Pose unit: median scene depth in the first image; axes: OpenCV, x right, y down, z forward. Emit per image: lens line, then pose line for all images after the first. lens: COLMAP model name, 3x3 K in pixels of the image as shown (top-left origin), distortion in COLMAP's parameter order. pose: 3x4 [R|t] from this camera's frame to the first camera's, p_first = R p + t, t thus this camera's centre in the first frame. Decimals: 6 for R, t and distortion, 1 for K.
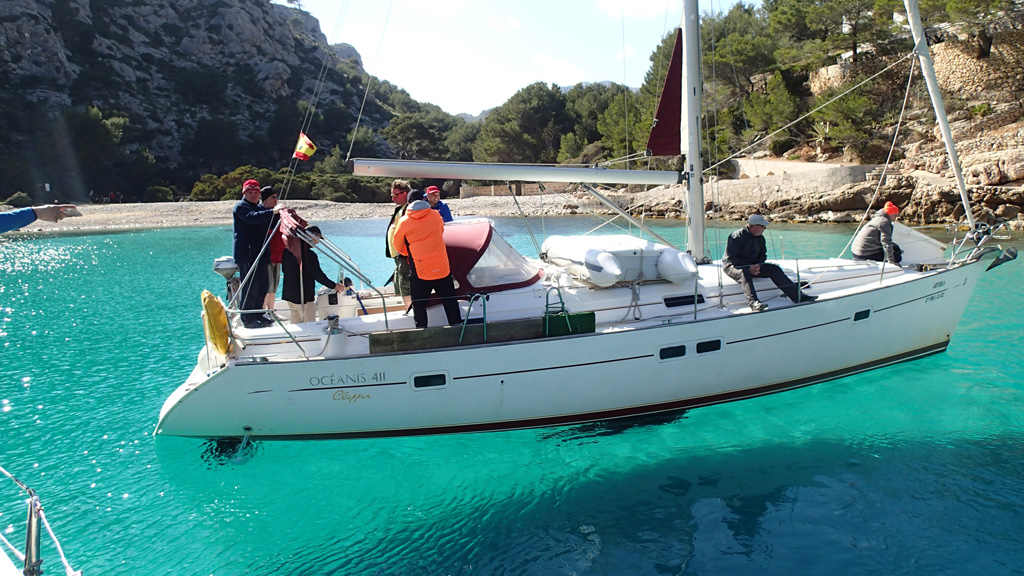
lens RADIAL K [[761.5, 0, 514.7], [0, 761.5, 283.7], [0, 0, 1]] dist [0.002302, -0.001123]
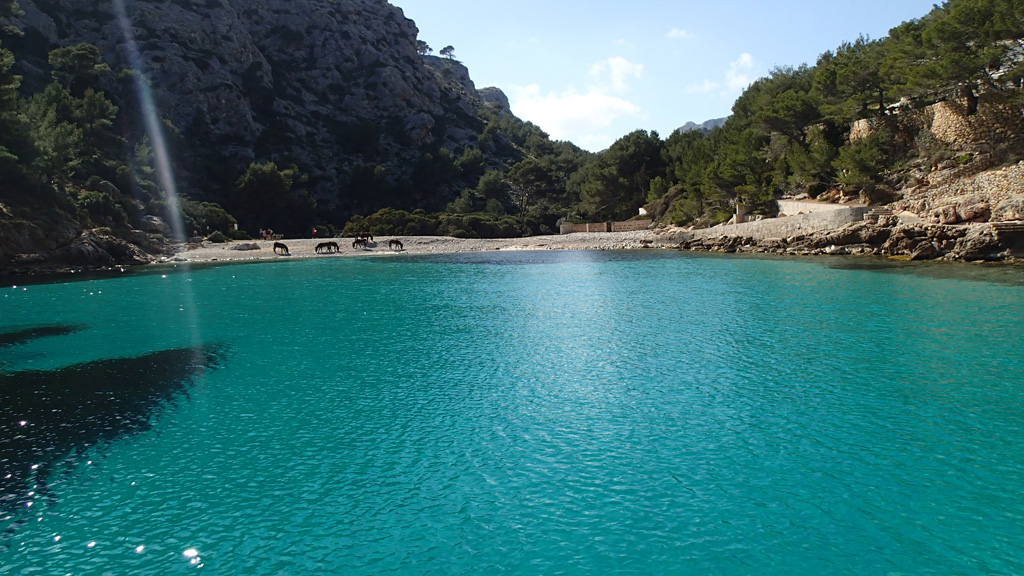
lens RADIAL K [[761.5, 0, 514.7], [0, 761.5, 283.7], [0, 0, 1]] dist [0.002302, -0.001123]
pose [[0.981695, 0.009758, -0.190210, 0.055135], [-0.018313, 0.998896, -0.043269, 0.009686], [0.189577, 0.045960, 0.980790, -0.098675]]
